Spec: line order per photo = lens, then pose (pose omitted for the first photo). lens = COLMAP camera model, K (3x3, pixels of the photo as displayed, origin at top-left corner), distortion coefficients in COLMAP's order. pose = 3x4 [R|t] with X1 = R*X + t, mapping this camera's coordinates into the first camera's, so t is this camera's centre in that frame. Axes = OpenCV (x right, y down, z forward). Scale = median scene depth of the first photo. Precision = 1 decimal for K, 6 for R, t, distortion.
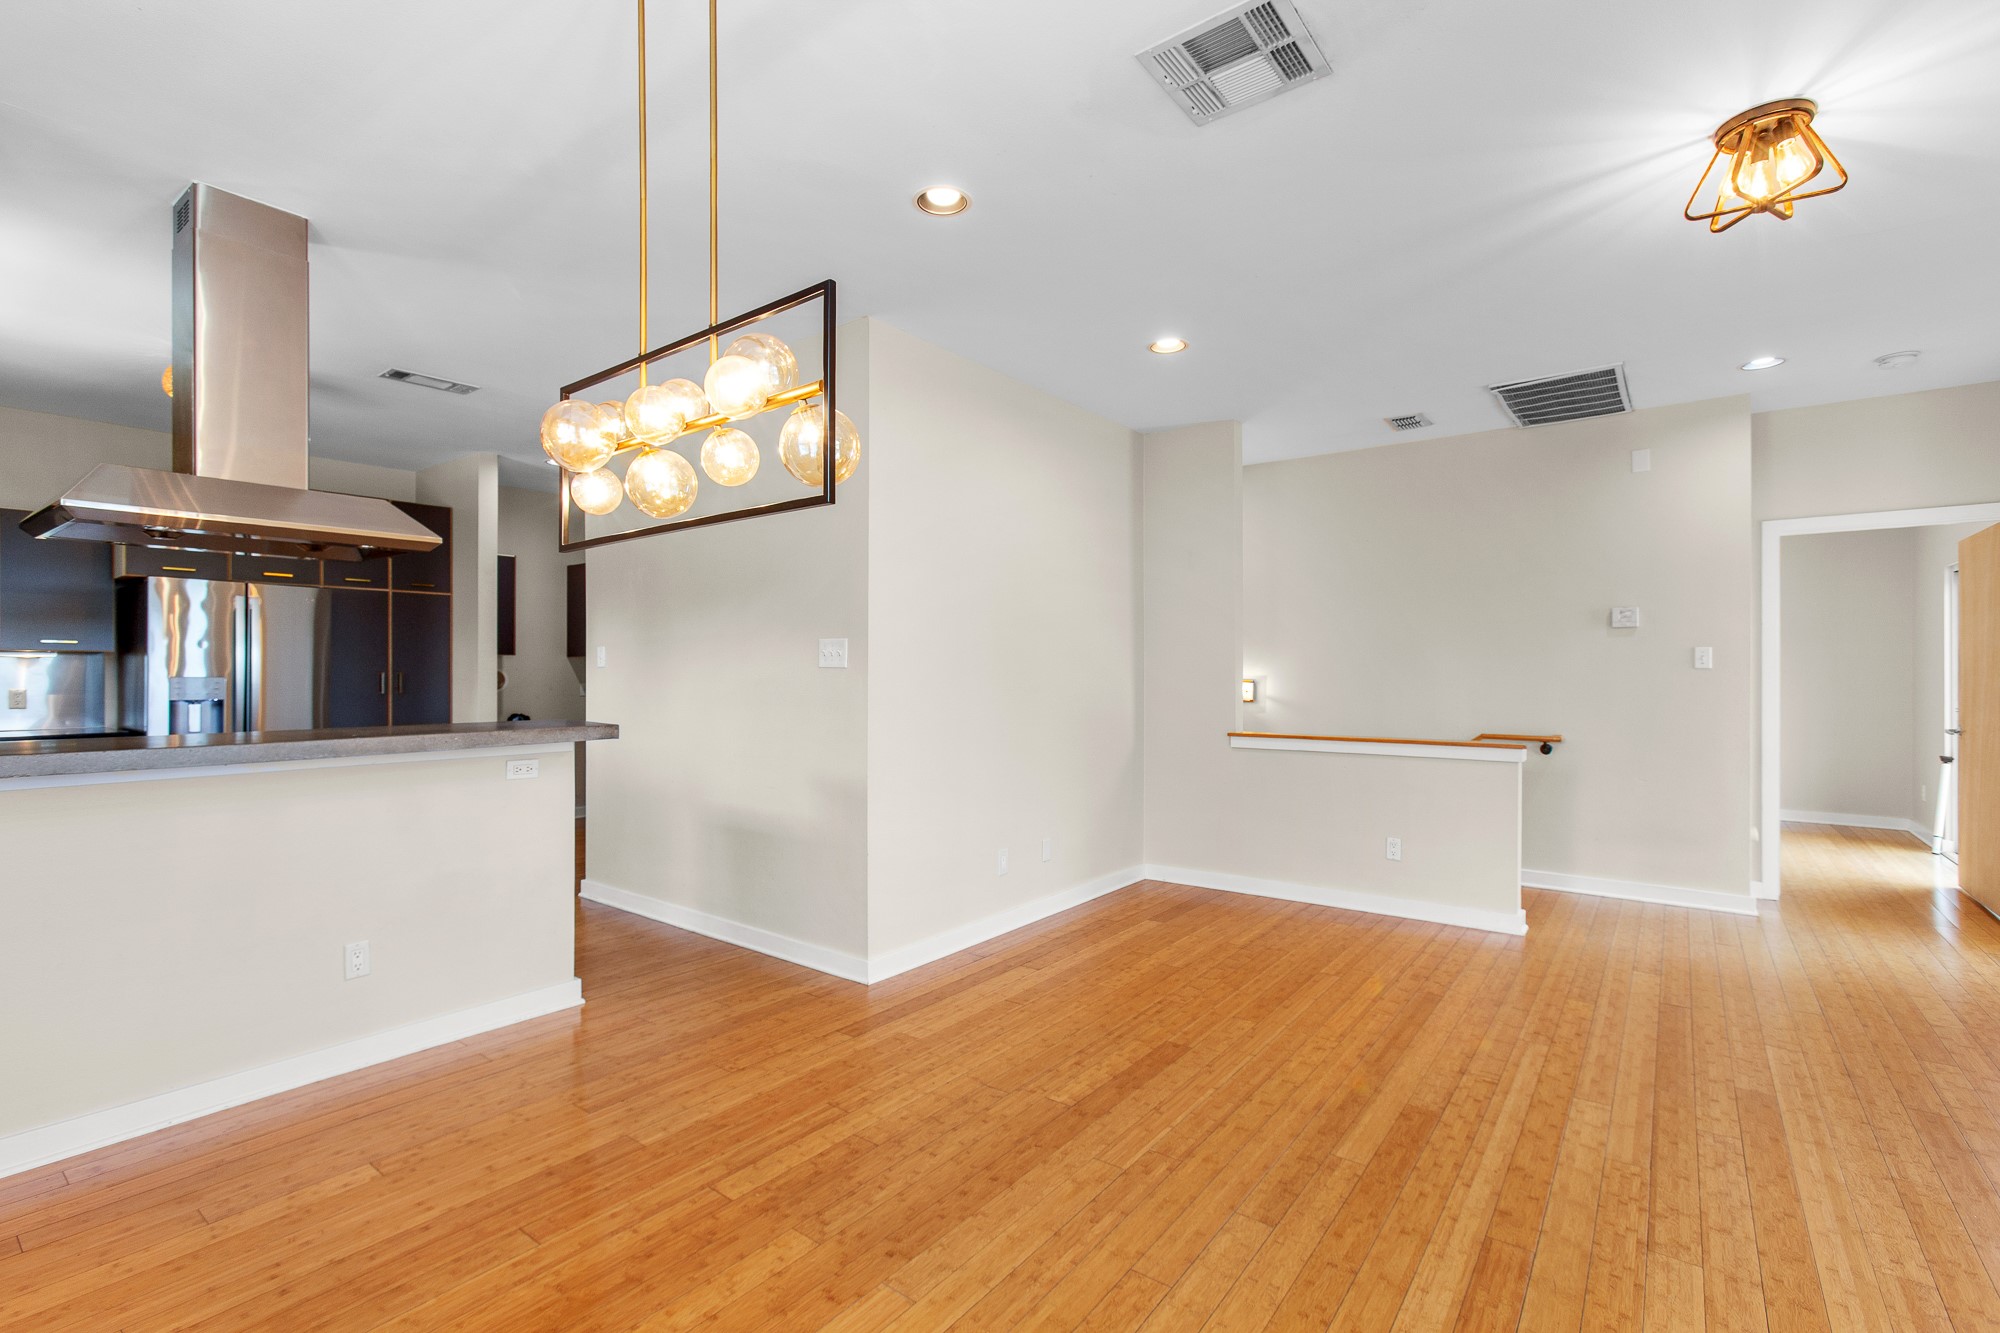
lens RADIAL K [[896.8, 0, 980.7], [0, 896.8, 671.5], [0, 0, 1]] dist [0.000844, 0.001265]
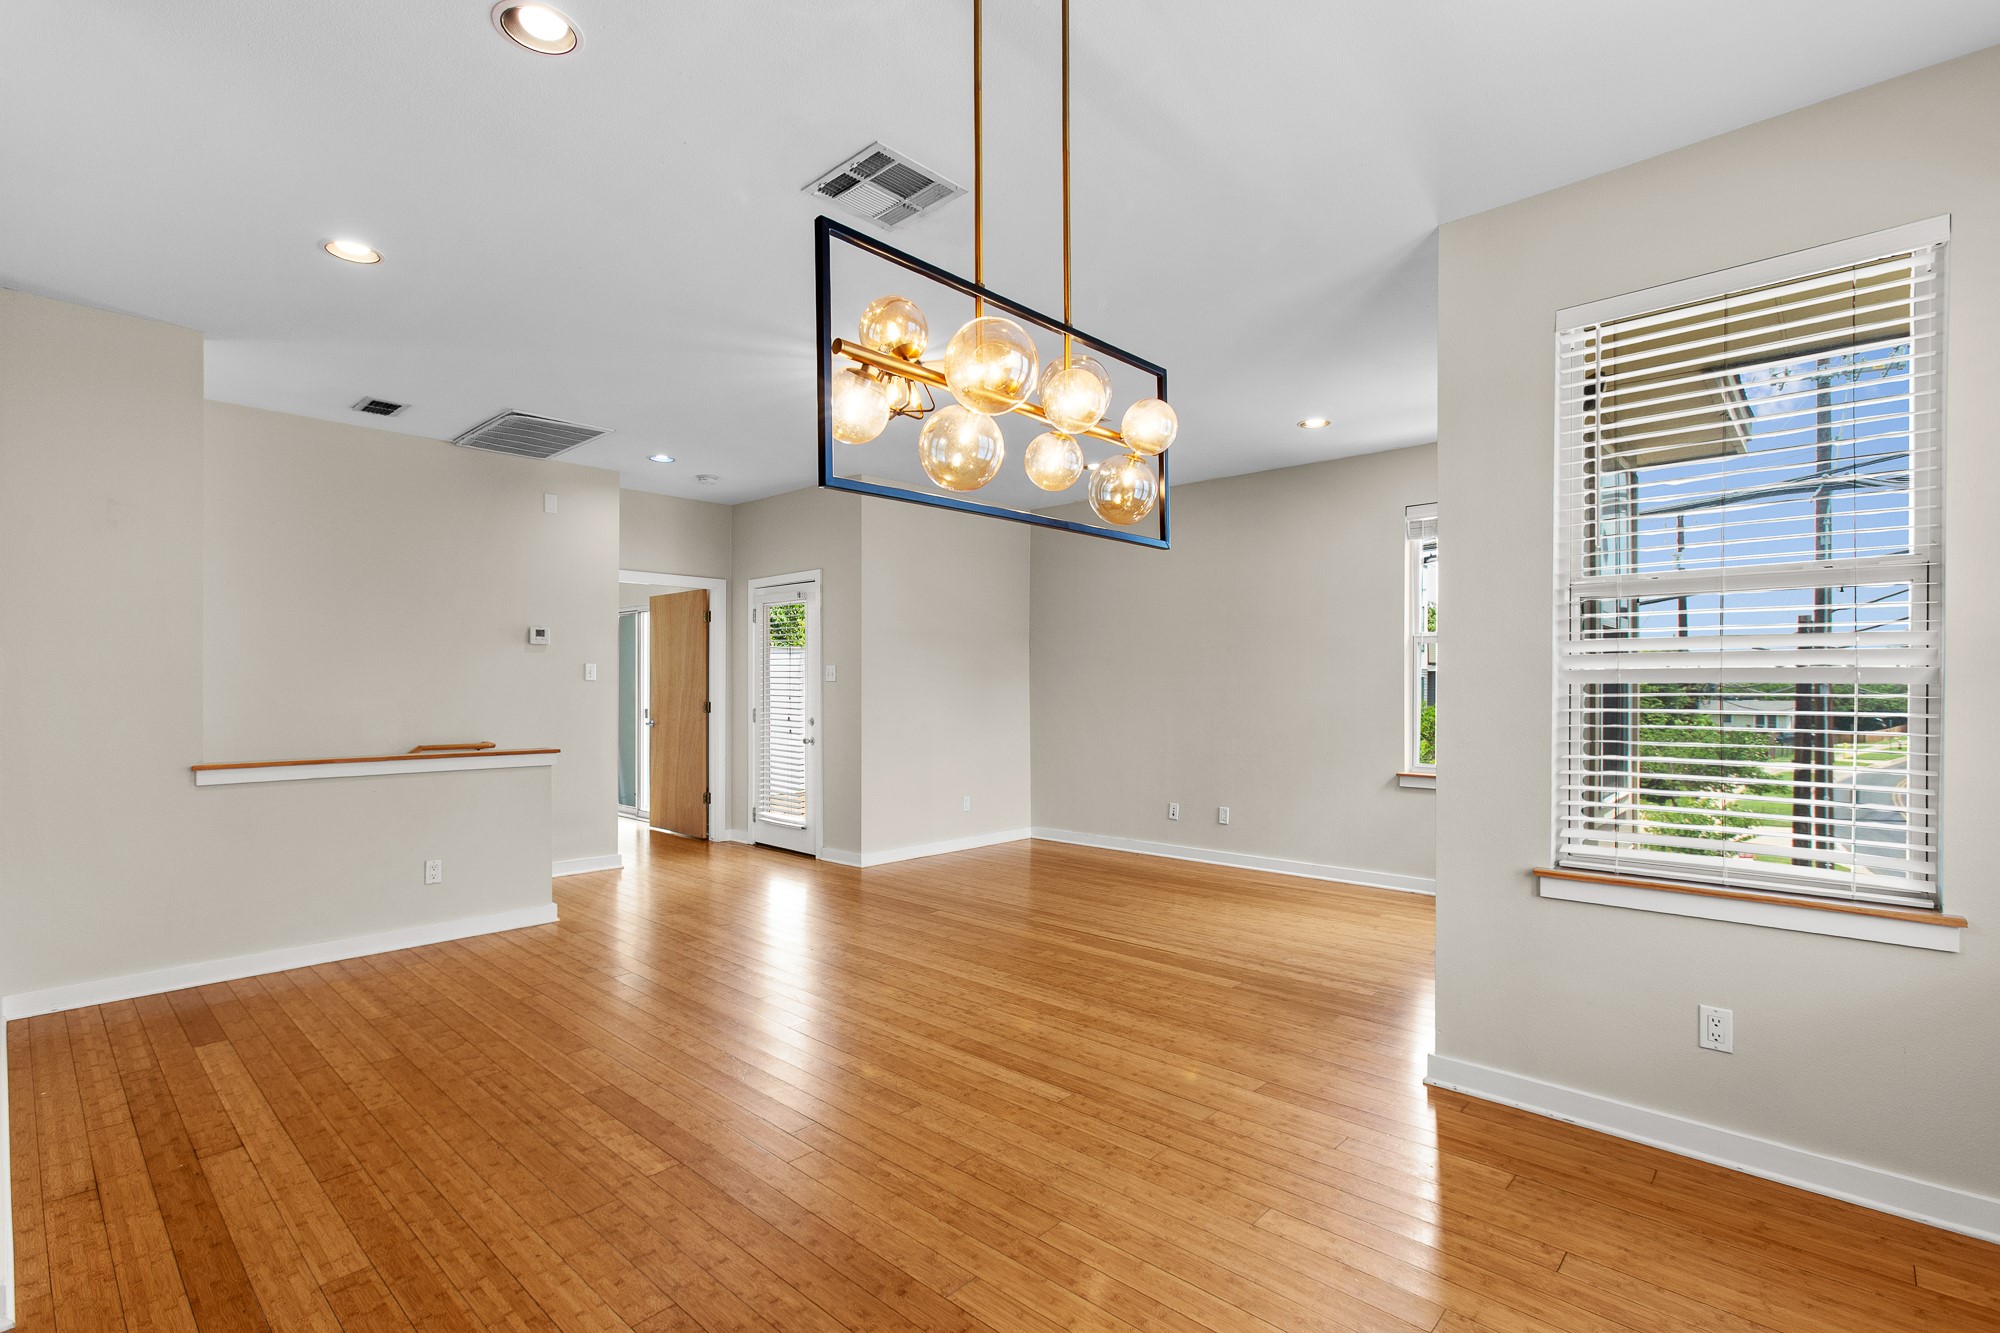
lens RADIAL K [[928.7, 0, 990.1], [0, 928.7, 651.7], [0, 0, 1]] dist [-0.020698, 0.007546]
pose [[0.087582, 0.038502, 0.995413, -0.641614], [-0.003797, 0.999258, -0.038317, 0.006667], [-0.996150, -0.000423, 0.087663, 0.486534]]
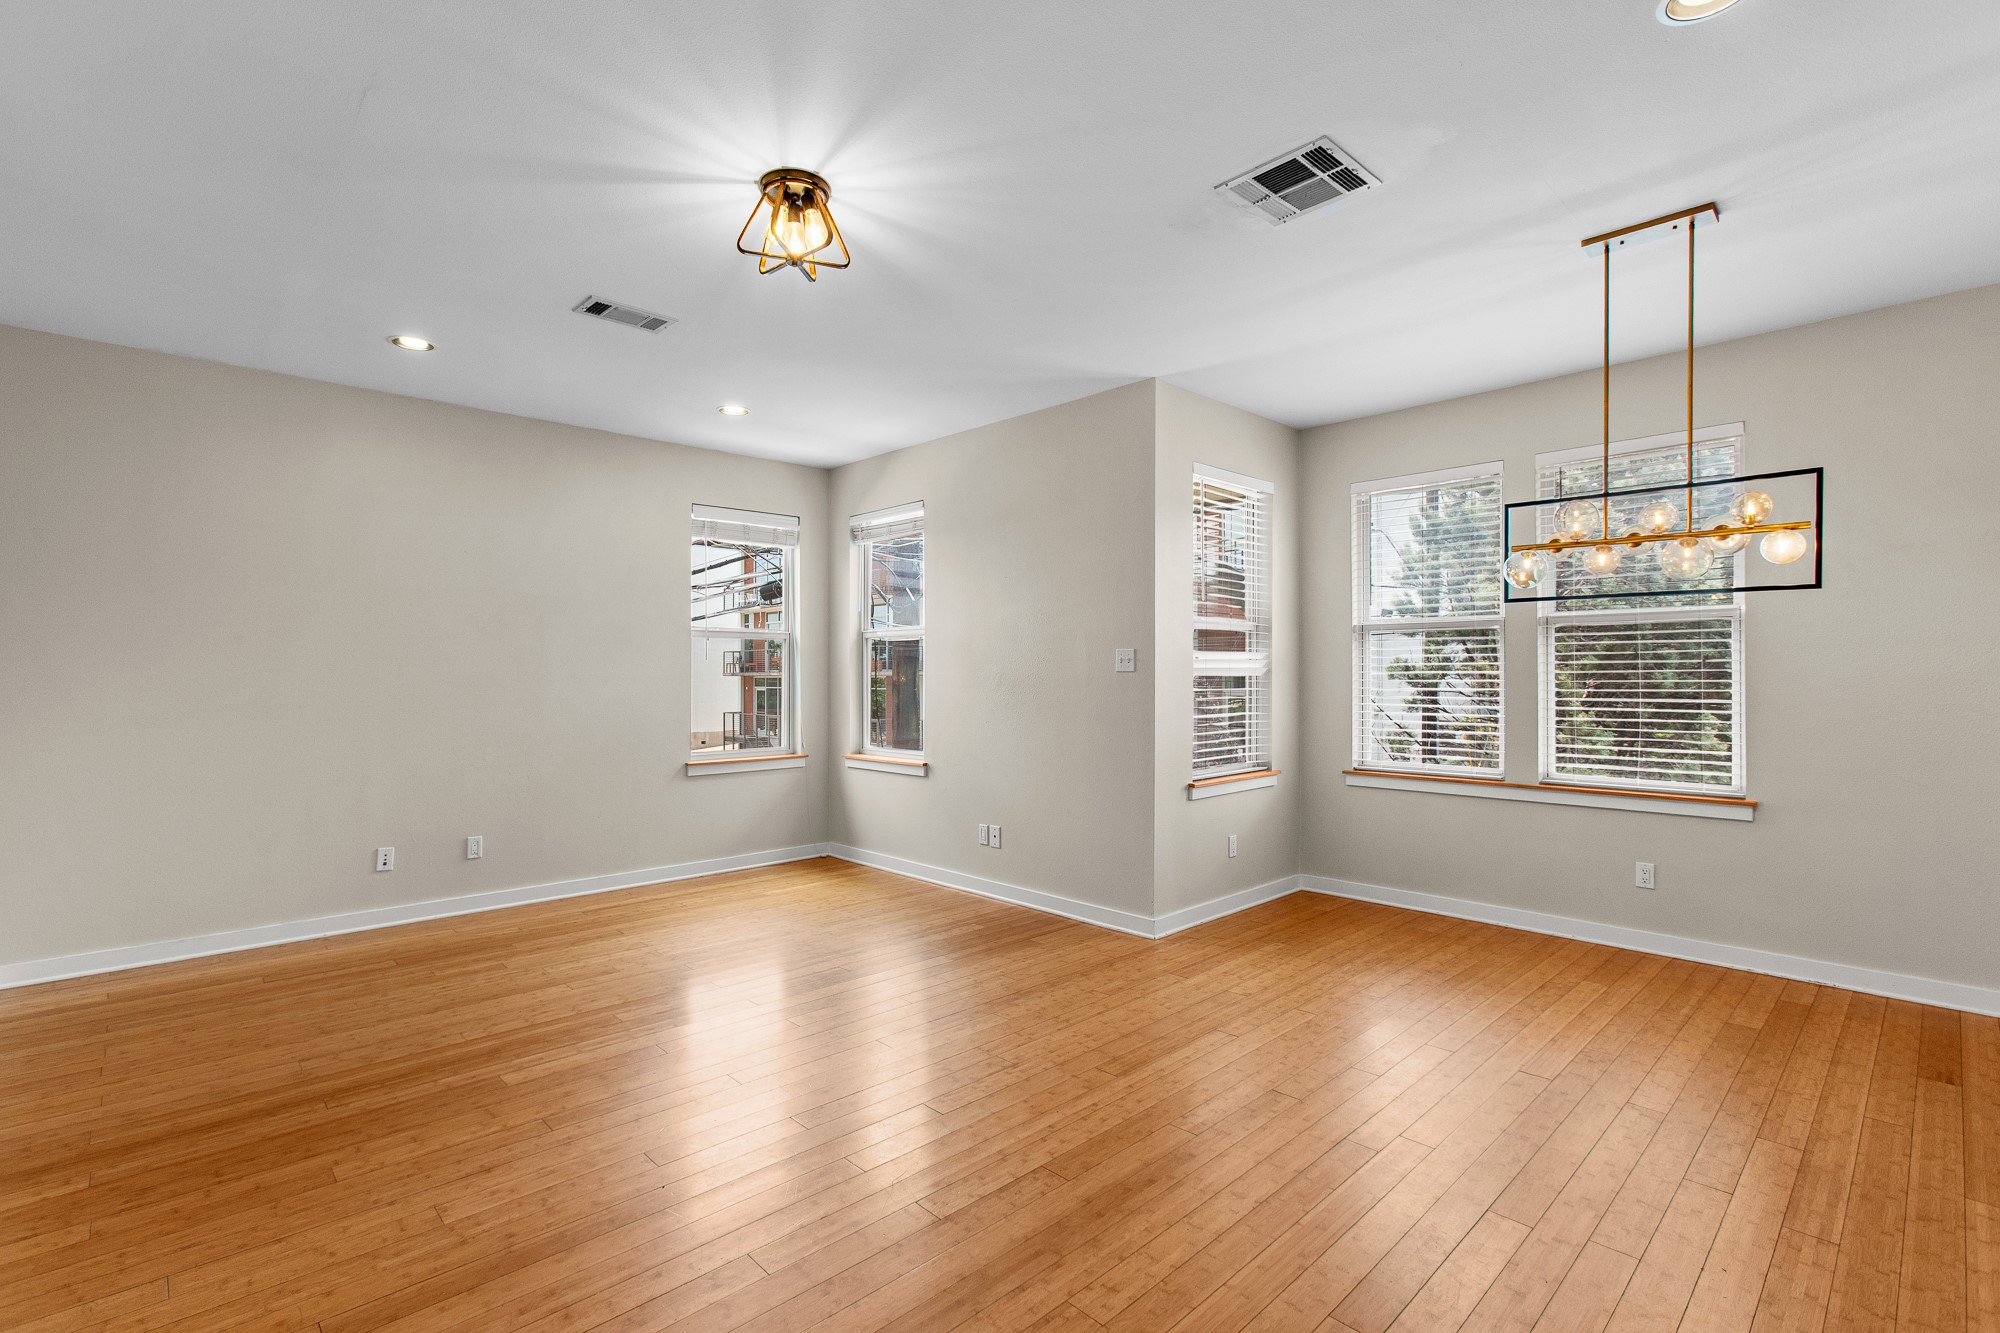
lens RADIAL K [[913.8, 0, 988.2], [0, 913.8, 655.6], [0, 0, 1]] dist [-0.000315, 0.007110]
pose [[-0.988321, 0.004476, 0.152320, 0.333141], [0.001806, 0.999842, -0.017668, -0.004101], [-0.152375, -0.017186, -0.988173, 1.509517]]
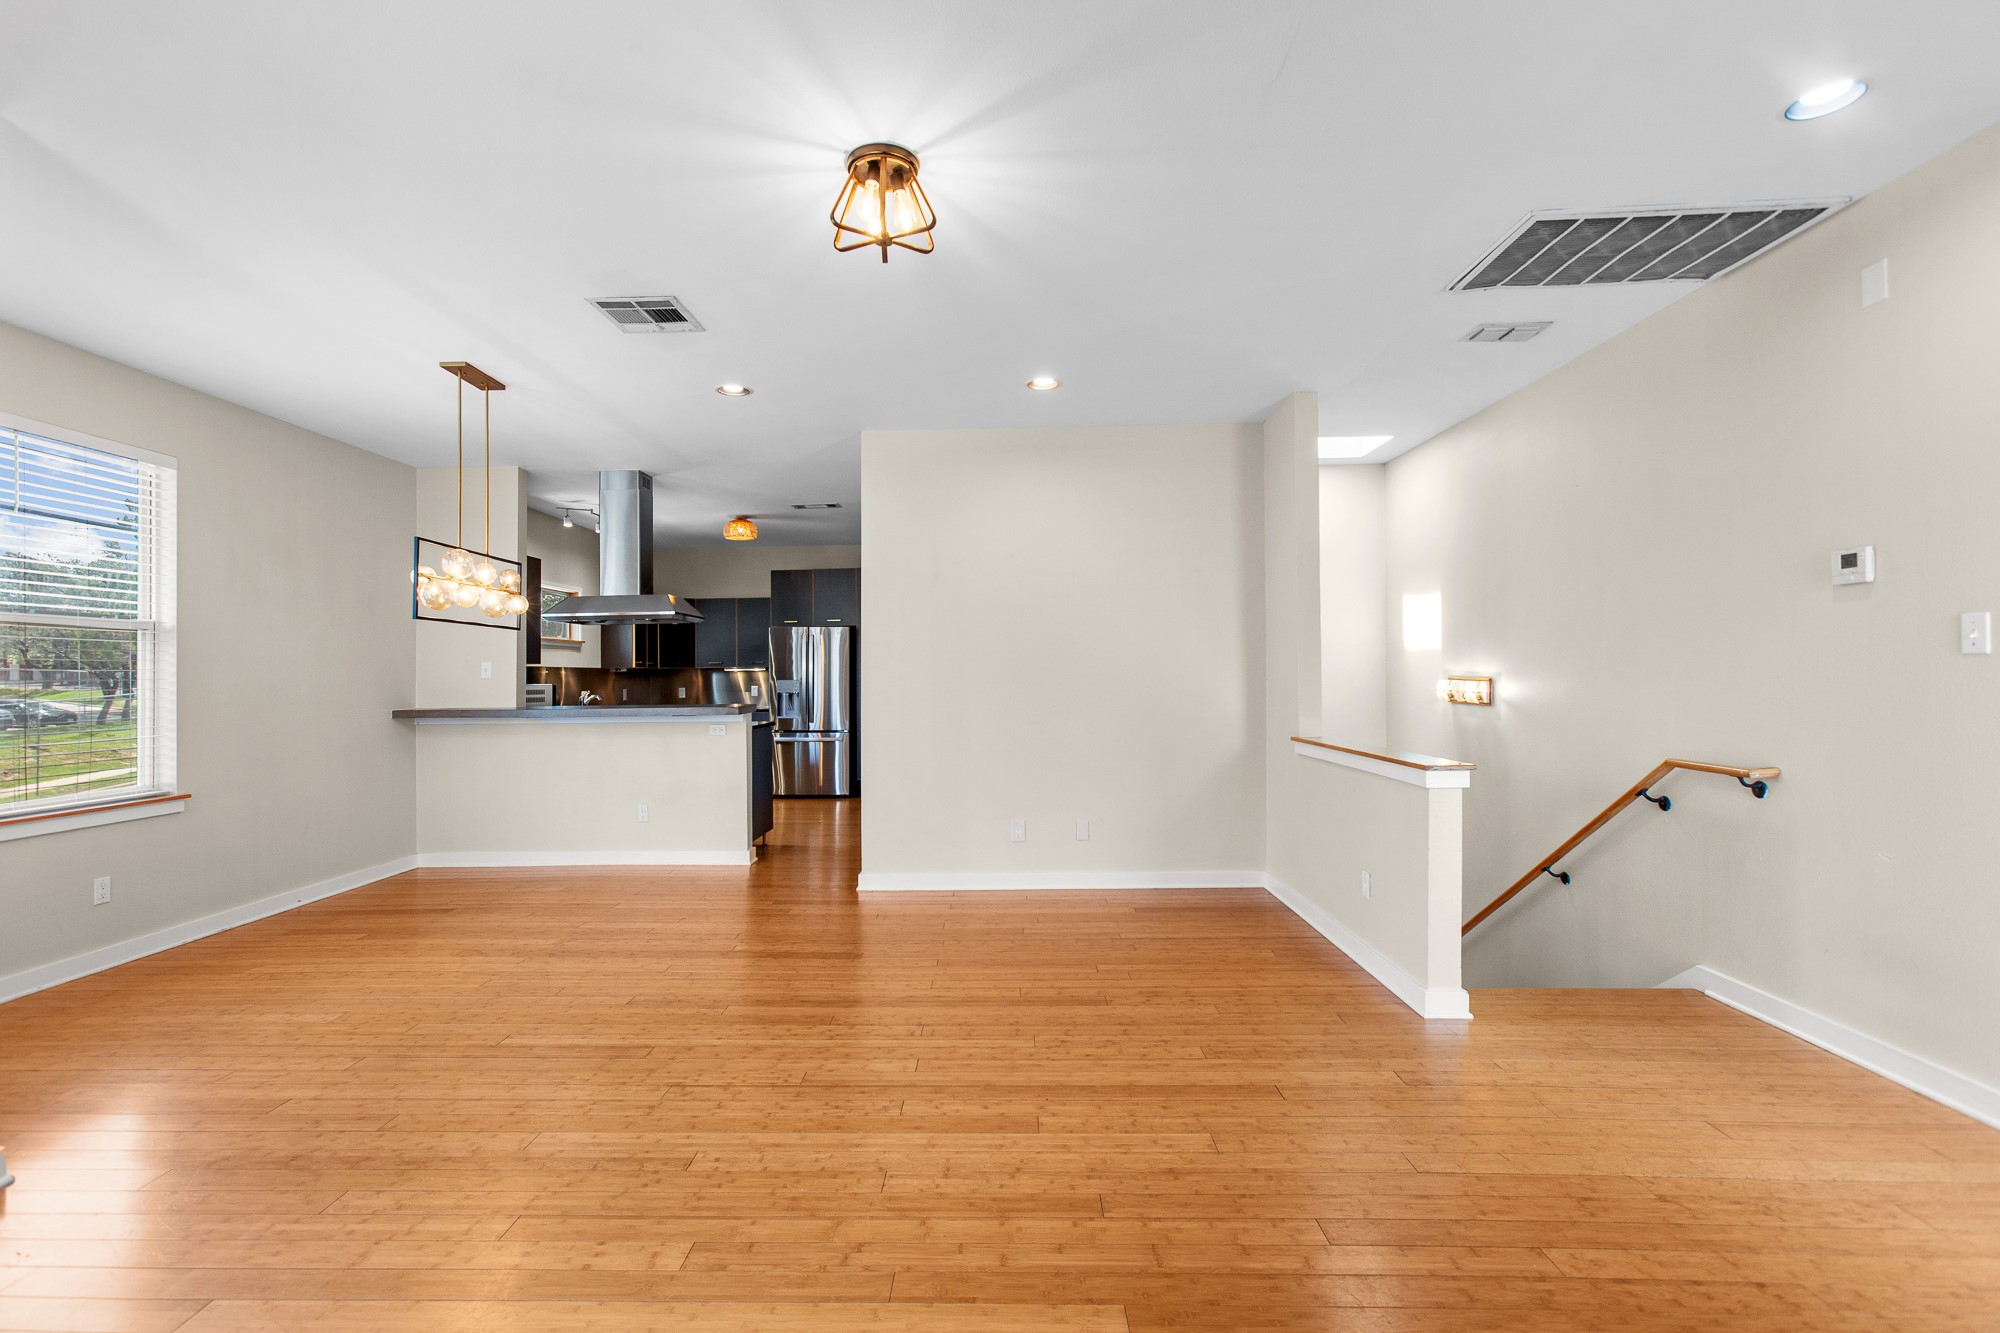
lens RADIAL K [[896.8, 0, 980.7], [0, 896.8, 671.5], [0, 0, 1]] dist [0.000844, 0.001265]
pose [[0.590565, -0.011368, -0.806910, 1.297250], [0.009513, 0.999929, -0.007125, 0.008051], [0.806934, -0.003468, 0.590631, 0.339139]]
